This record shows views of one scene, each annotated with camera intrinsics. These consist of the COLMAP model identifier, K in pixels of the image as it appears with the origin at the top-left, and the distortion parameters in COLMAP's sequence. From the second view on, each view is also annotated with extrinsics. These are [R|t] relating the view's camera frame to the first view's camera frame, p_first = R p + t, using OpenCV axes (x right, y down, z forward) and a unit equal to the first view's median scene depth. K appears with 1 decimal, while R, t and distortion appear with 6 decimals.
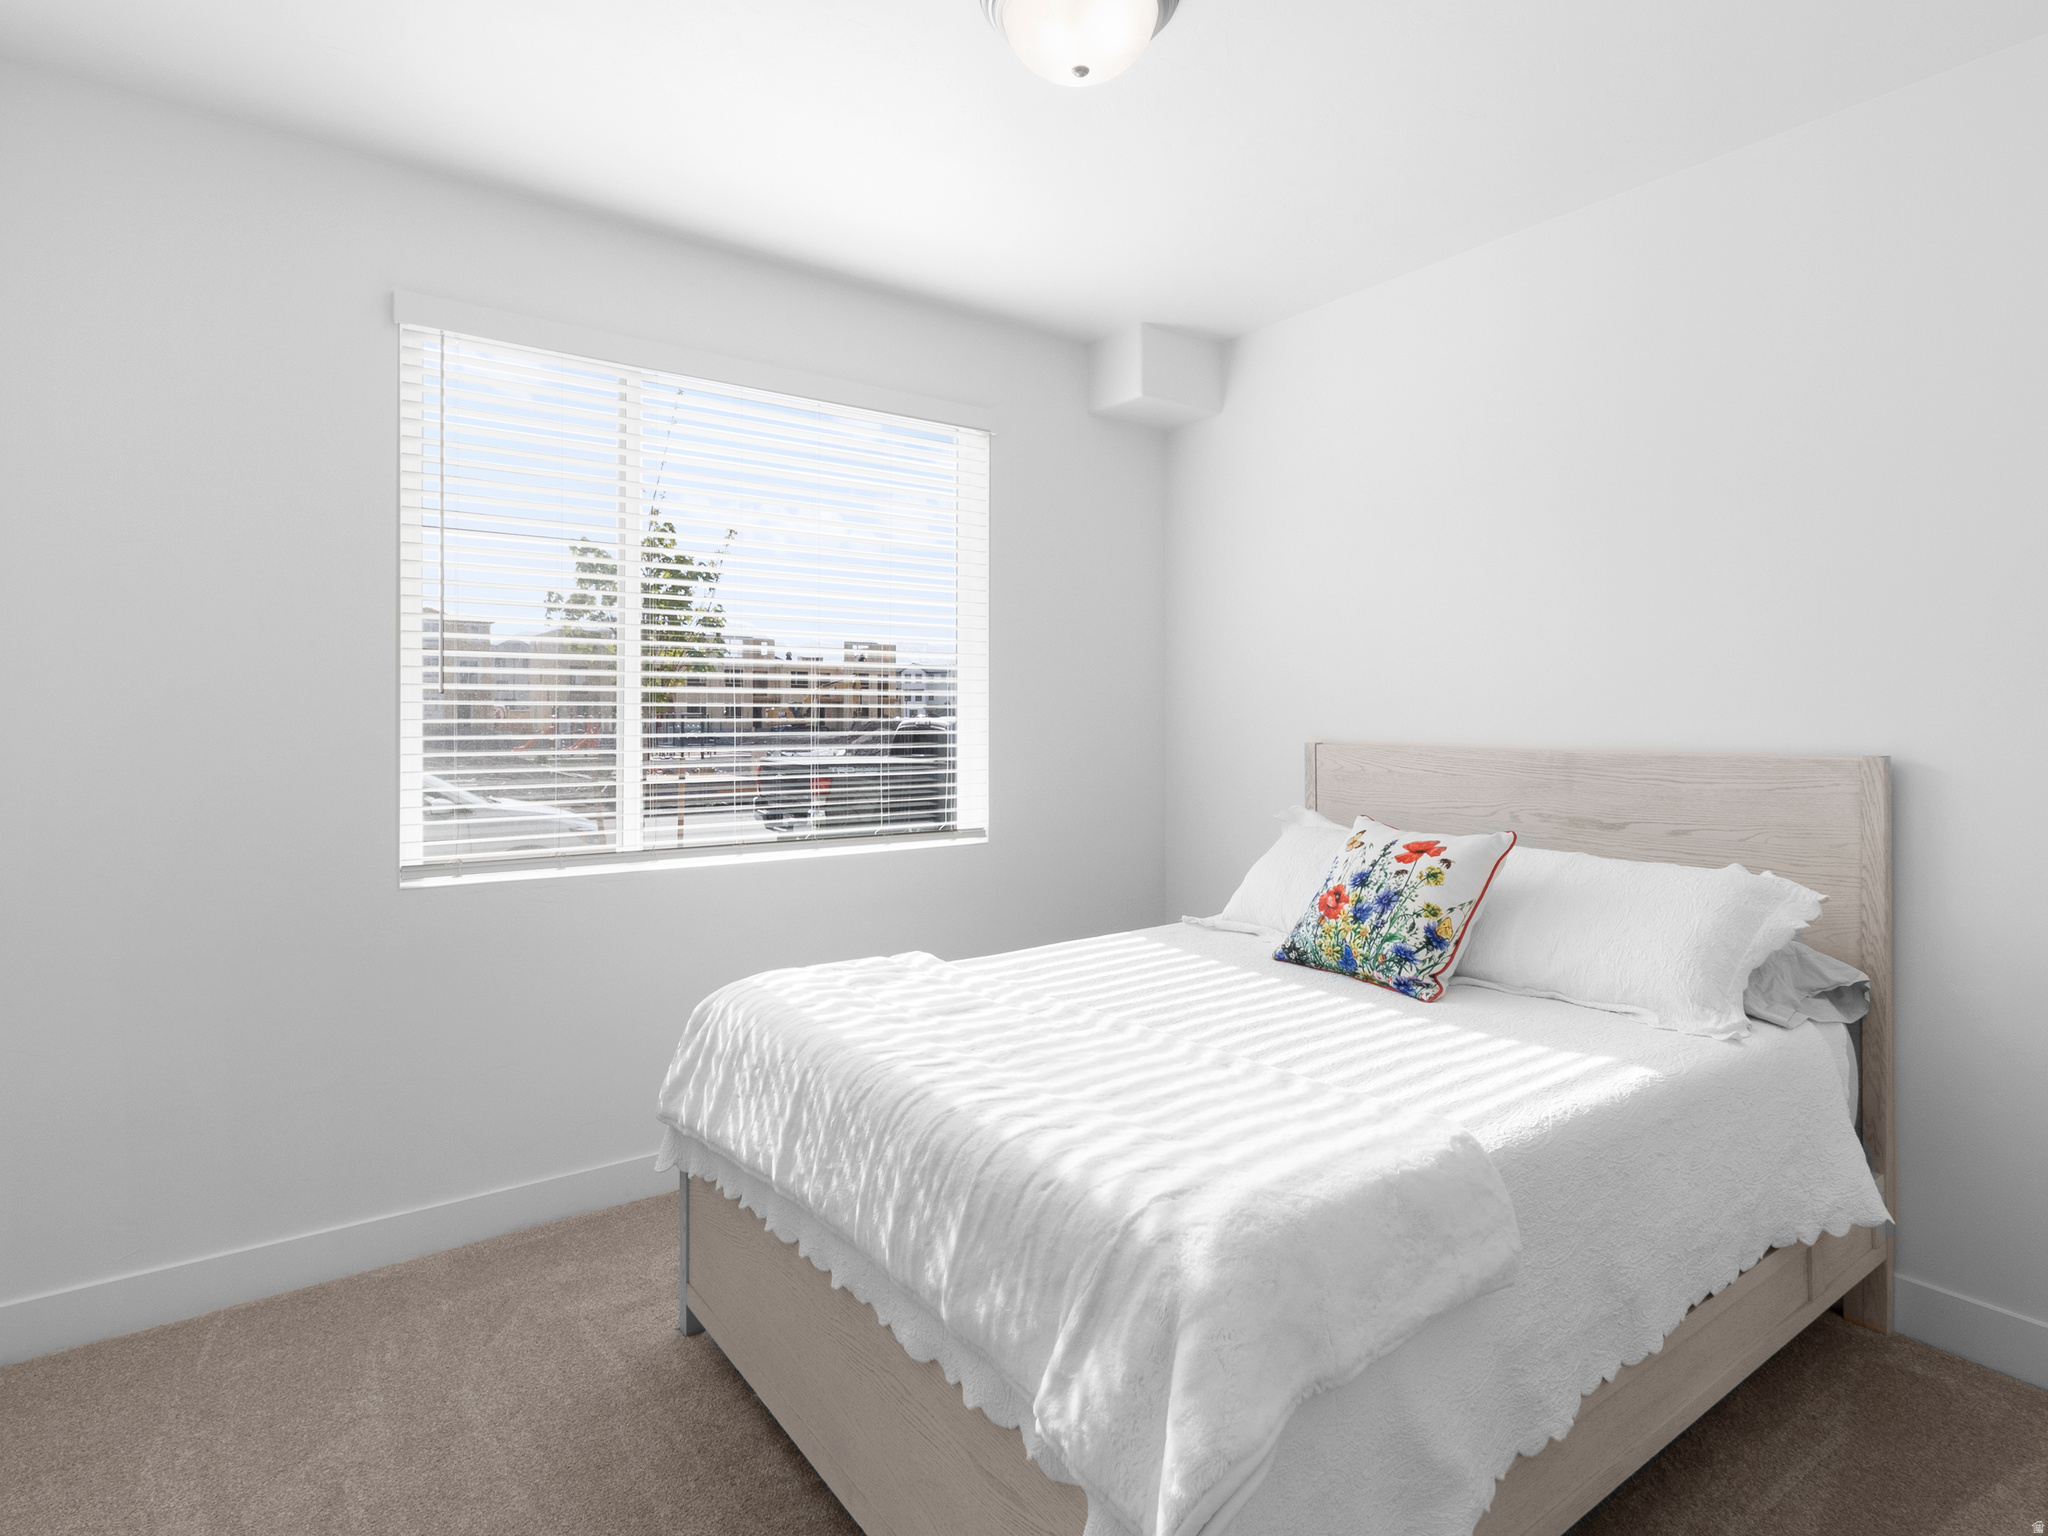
lens RADIAL K [[1084.9, 0, 1041.2], [0, 1084.9, 753.0], [0, 0, 1]] dist [0.005188, -0.000980]
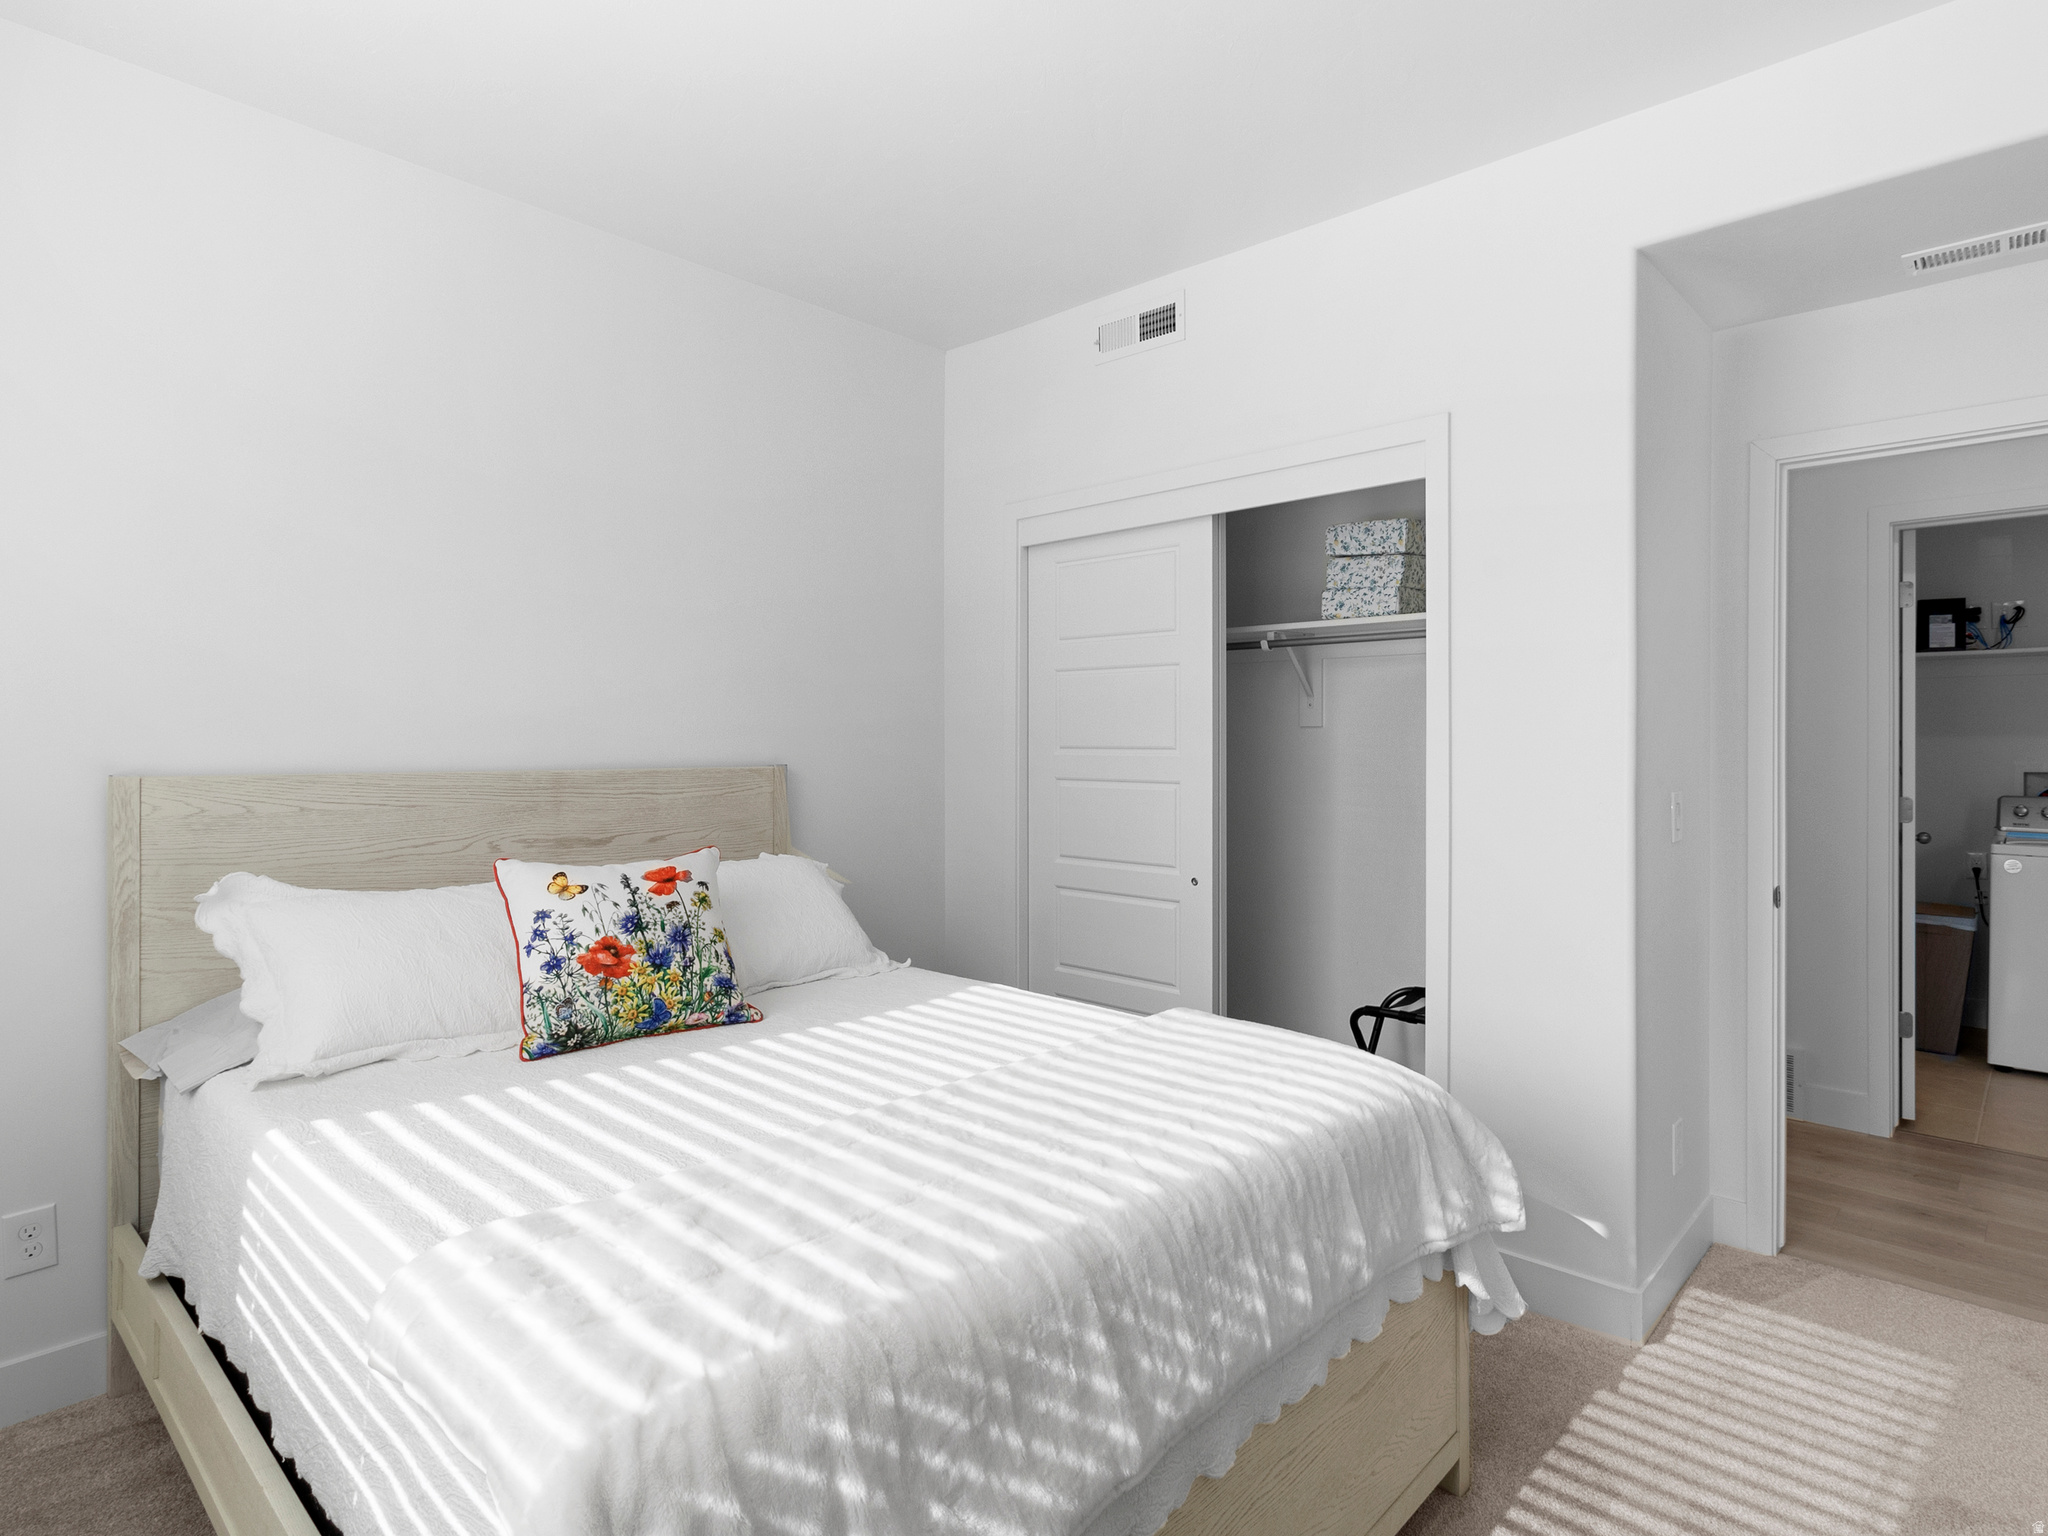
lens RADIAL K [[1084.9, 0, 1040.6], [0, 1084.9, 753.9], [0, 0, 1]] dist [0.005188, -0.000980]
pose [[-0.184195, -0.011659, 0.982821, -0.623891], [0.024813, 0.999556, 0.016508, -0.025121], [-0.982577, 0.027428, -0.183823, 0.852029]]
